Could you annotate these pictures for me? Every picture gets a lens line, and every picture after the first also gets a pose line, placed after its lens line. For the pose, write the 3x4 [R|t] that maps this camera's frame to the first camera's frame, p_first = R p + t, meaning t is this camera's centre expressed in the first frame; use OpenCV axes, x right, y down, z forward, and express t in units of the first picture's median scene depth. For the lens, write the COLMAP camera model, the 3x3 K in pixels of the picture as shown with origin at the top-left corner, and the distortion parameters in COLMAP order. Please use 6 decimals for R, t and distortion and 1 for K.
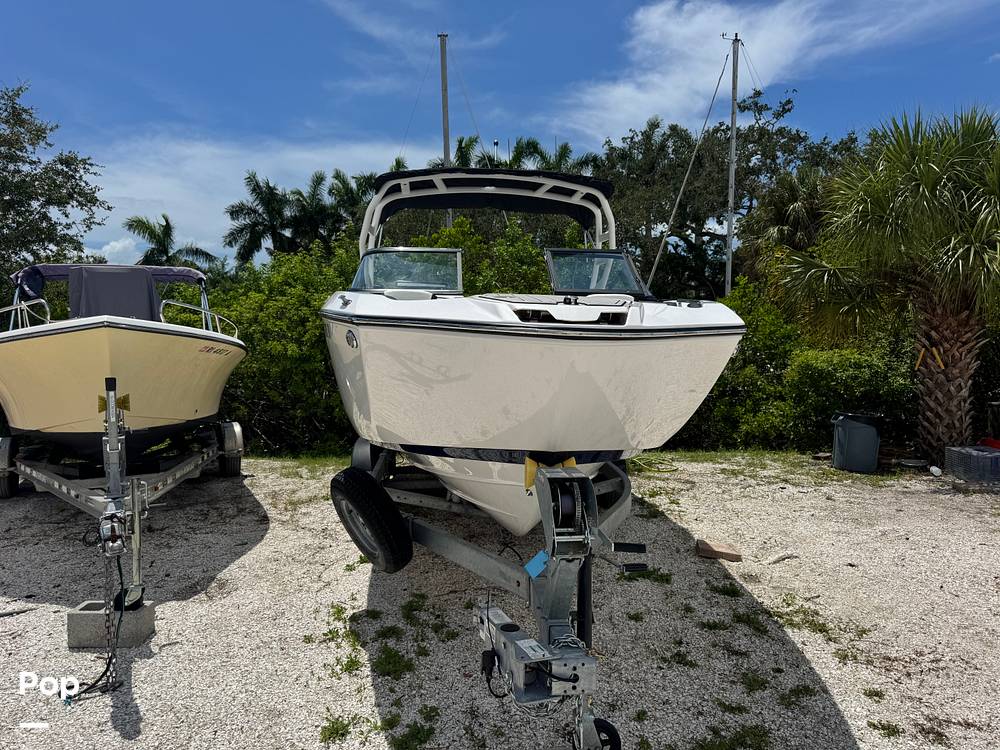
lens RADIAL K [[720.9, 0, 496.9], [0, 720.9, 375.5], [0, 0, 1]] dist [0.025516, -0.037186]
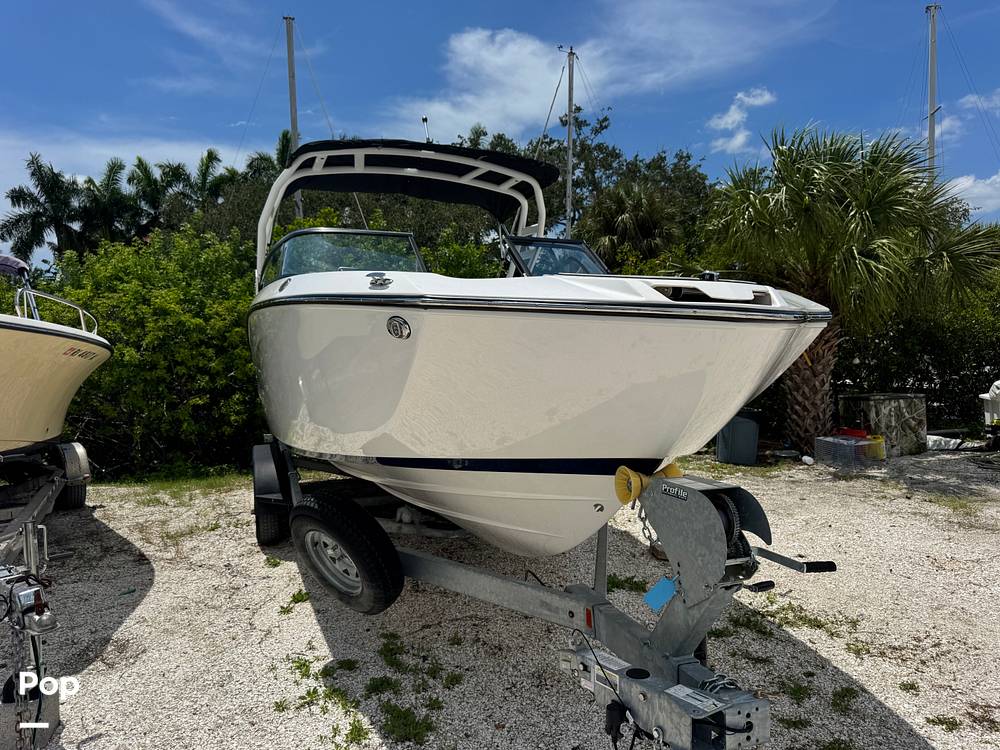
lens RADIAL K [[720.9, 0, 503.1], [0, 720.9, 383.3], [0, 0, 1]] dist [0.025516, -0.037186]
pose [[0.964944, -0.020682, 0.261638, -0.169795], [0.020355, 0.999785, 0.003960, 0.005755], [-0.261664, 0.001504, 0.965158, 0.120611]]
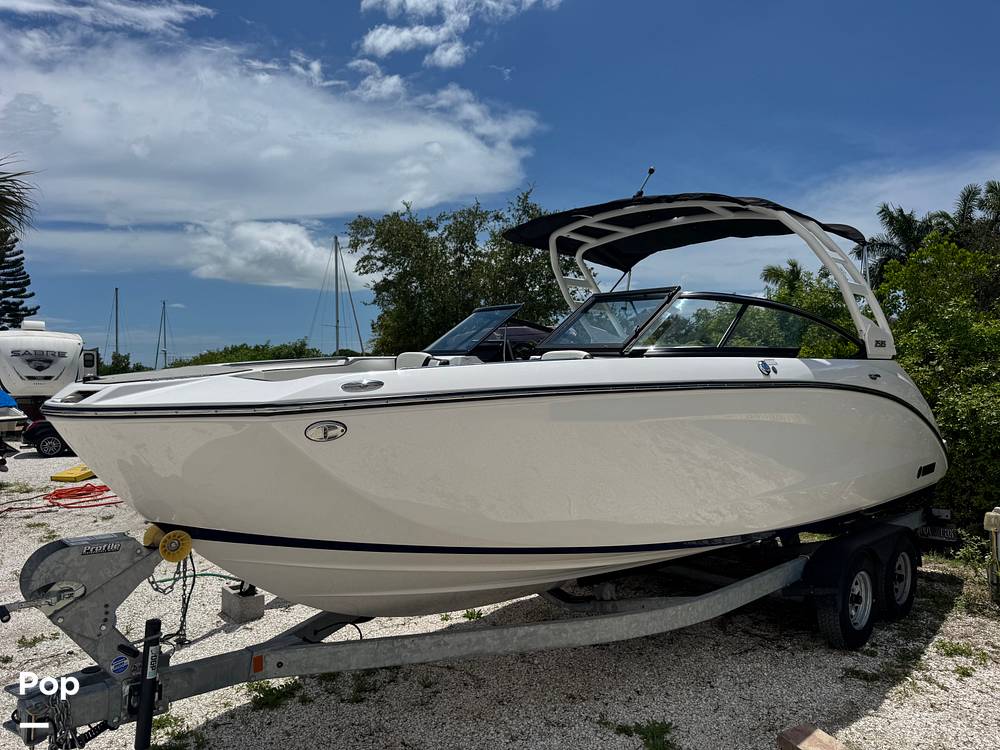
lens RADIAL K [[720.9, 0, 495.4], [0, 720.9, 377.1], [0, 0, 1]] dist [0.025516, -0.037186]
pose [[0.606232, 0.000805, -0.795288, 0.642400], [-0.043707, 0.998522, -0.032307, -0.046953], [0.794086, 0.054345, 0.605371, 0.394923]]
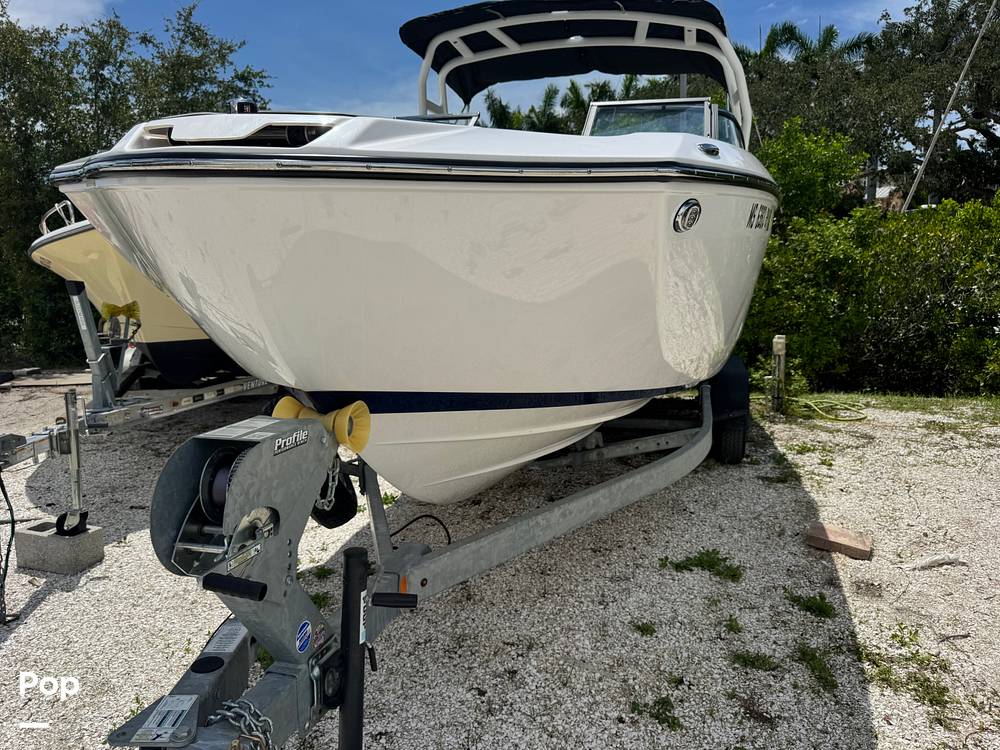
lens RADIAL K [[720.9, 0, 508.3], [0, 720.9, 382.7], [0, 0, 1]] dist [0.025516, -0.037186]
pose [[0.944202, 0.049570, -0.325616, 0.228105], [-0.012436, 0.993271, 0.115148, 0.016402], [0.329132, -0.104674, 0.938464, 0.262583]]
